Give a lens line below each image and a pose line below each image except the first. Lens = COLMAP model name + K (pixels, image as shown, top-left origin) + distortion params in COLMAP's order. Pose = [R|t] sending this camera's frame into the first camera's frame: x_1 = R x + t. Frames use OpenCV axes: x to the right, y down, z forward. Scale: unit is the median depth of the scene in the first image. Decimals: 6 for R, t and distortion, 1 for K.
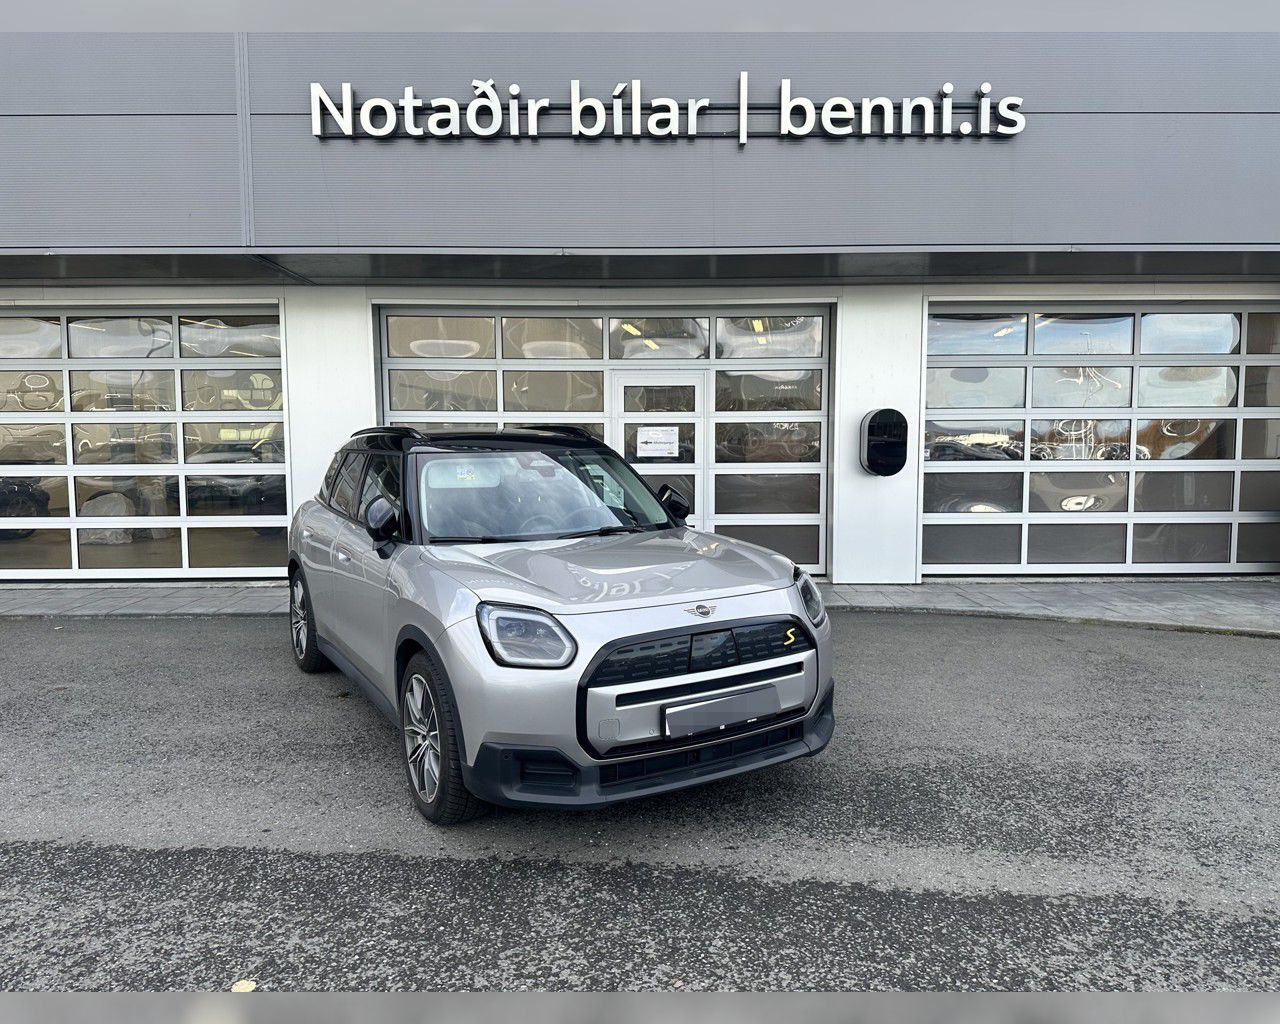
lens RADIAL K [[899.7, 0, 635.4], [0, 899.7, 513.2], [0, 0, 1]] dist [0.032788, -0.037194]
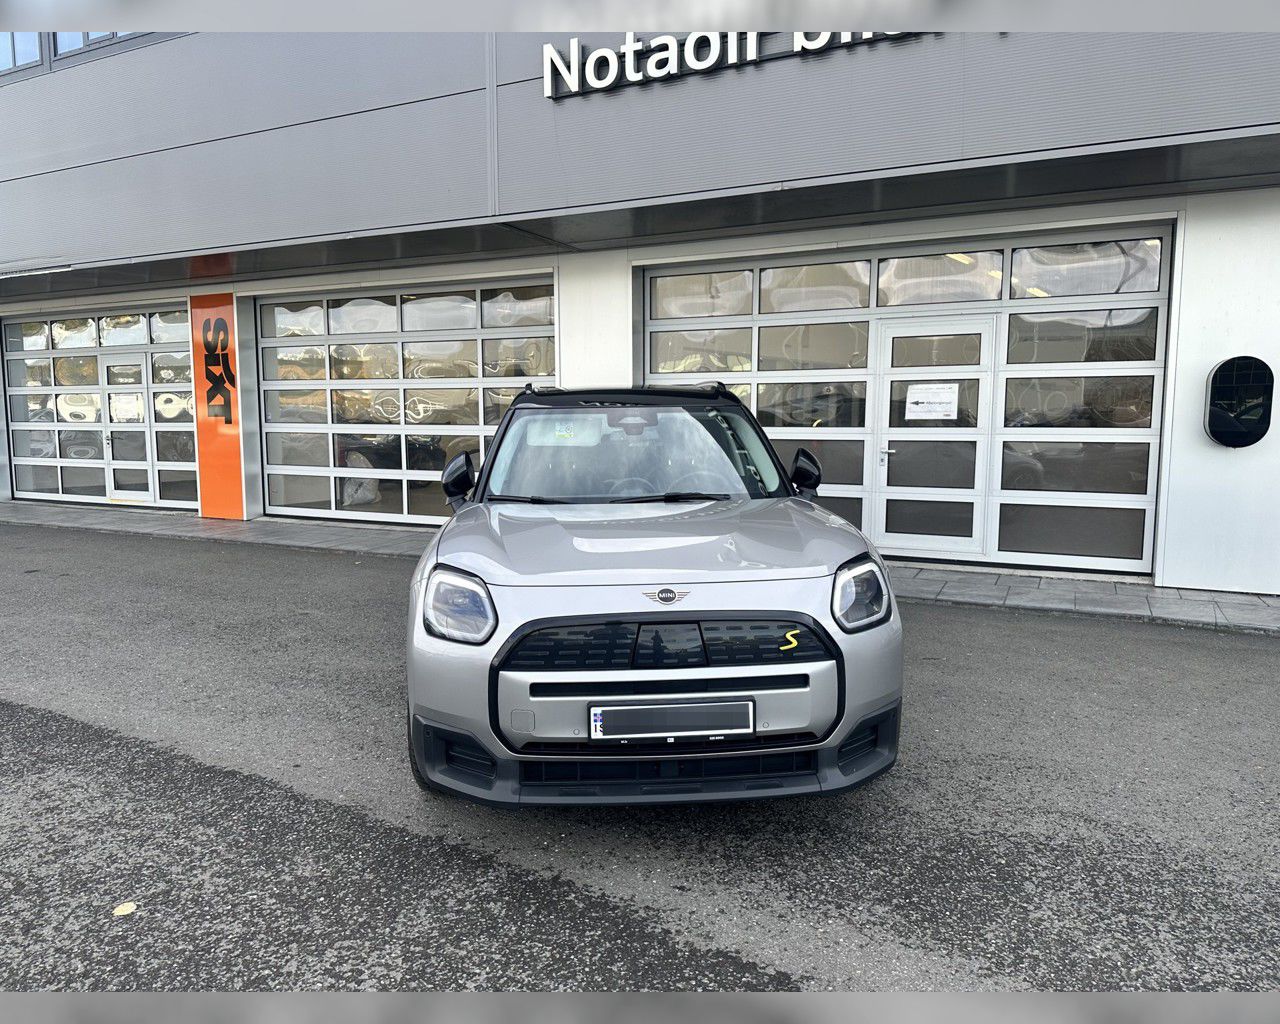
lens RADIAL K [[899.7, 0, 633.6], [0, 899.7, 511.1], [0, 0, 1]] dist [0.032788, -0.037194]
pose [[0.892979, 0.051224, -0.447174, 0.208987], [-0.036298, 0.998463, 0.041891, -0.001354], [0.448632, -0.021176, 0.893465, 0.129226]]
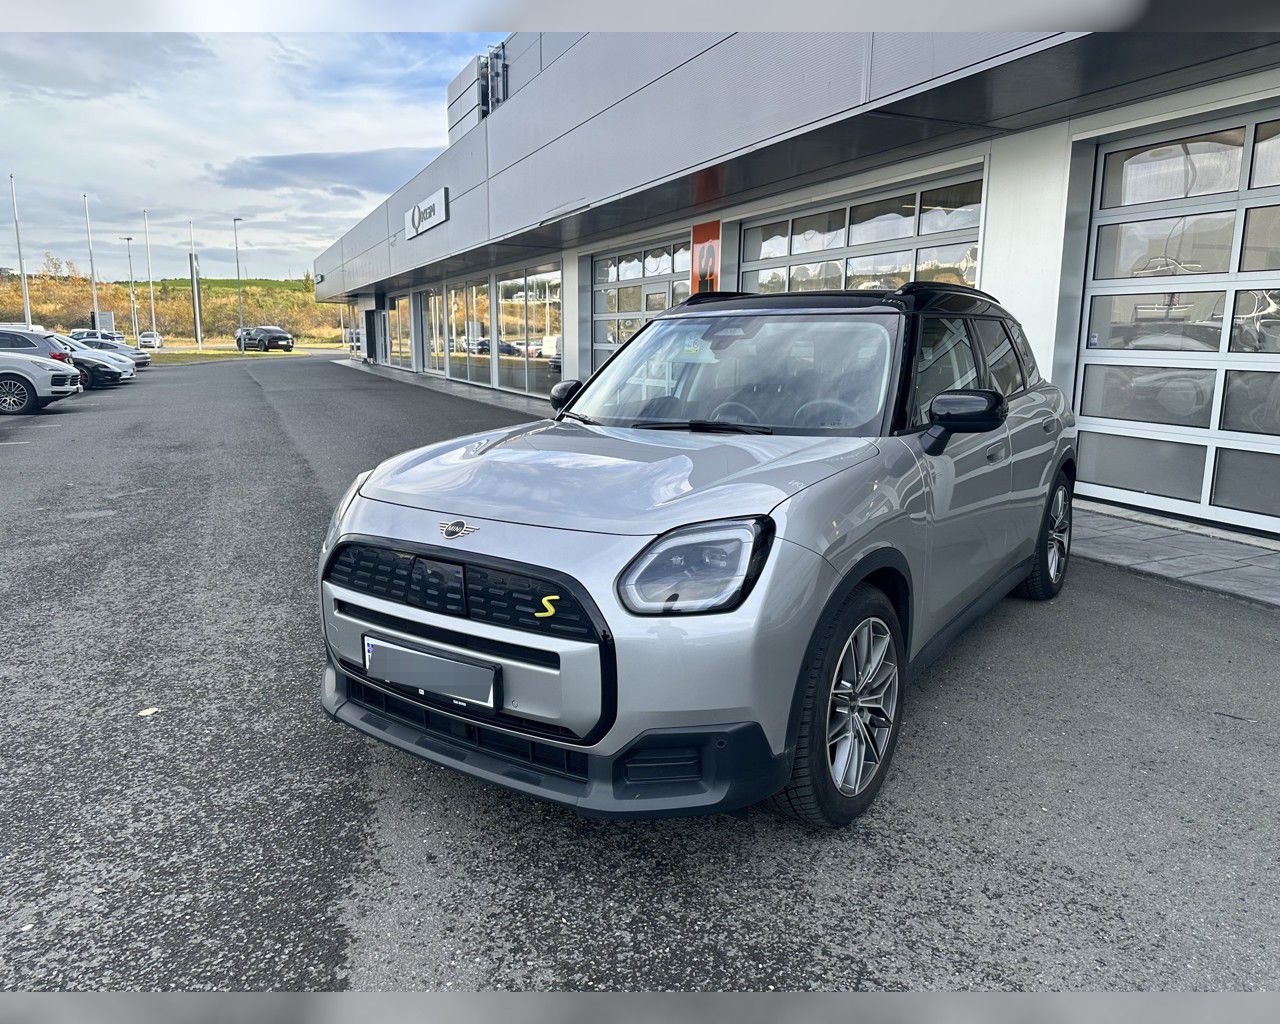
lens RADIAL K [[899.7, 0, 653.4], [0, 899.7, 502.7], [0, 0, 1]] dist [0.032788, -0.037194]
pose [[0.409425, 0.171737, -0.896034, 0.390429], [-0.082423, 0.985070, 0.151141, -0.016075], [0.908613, 0.011973, 0.417467, 0.430429]]
